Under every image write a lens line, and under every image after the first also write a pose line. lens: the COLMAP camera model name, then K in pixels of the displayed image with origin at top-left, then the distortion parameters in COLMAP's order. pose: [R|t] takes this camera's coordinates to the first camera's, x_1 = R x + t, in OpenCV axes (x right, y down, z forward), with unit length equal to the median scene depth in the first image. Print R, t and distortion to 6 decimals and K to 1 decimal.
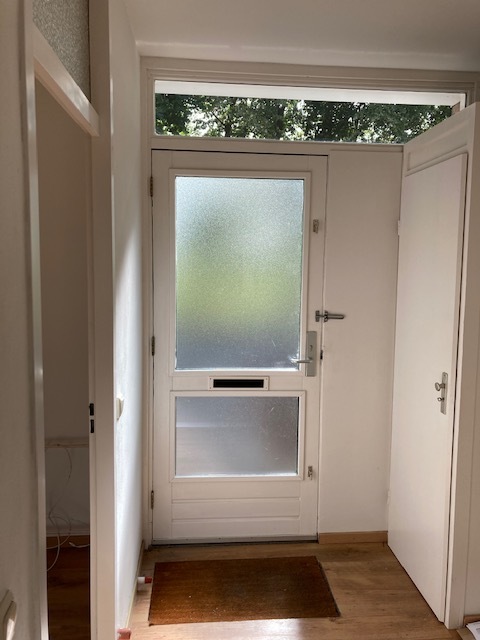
lens RADIAL K [[527.0, 0, 240.7], [0, 527.0, 319.7], [0, 0, 1]] dist [0.037537, 0.000330]
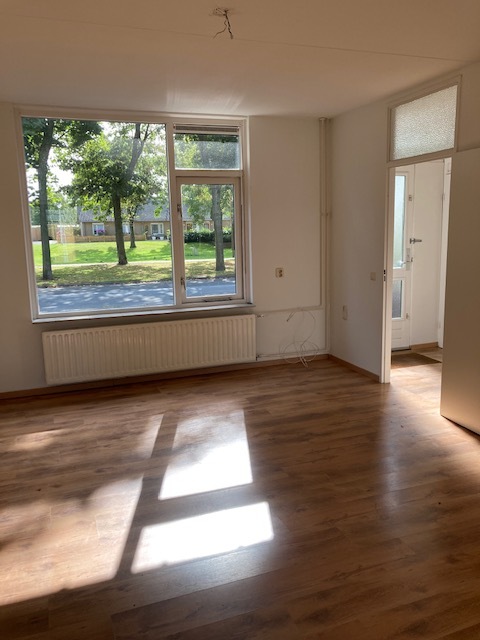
lens RADIAL K [[527.0, 0, 240.2], [0, 527.0, 319.6], [0, 0, 1]] dist [0.037537, 0.000330]
pose [[0.965401, -0.080195, 0.248133, -1.062904], [0.063658, 0.995226, 0.073980, 0.105778], [-0.252881, -0.055624, 0.965897, -0.892411]]
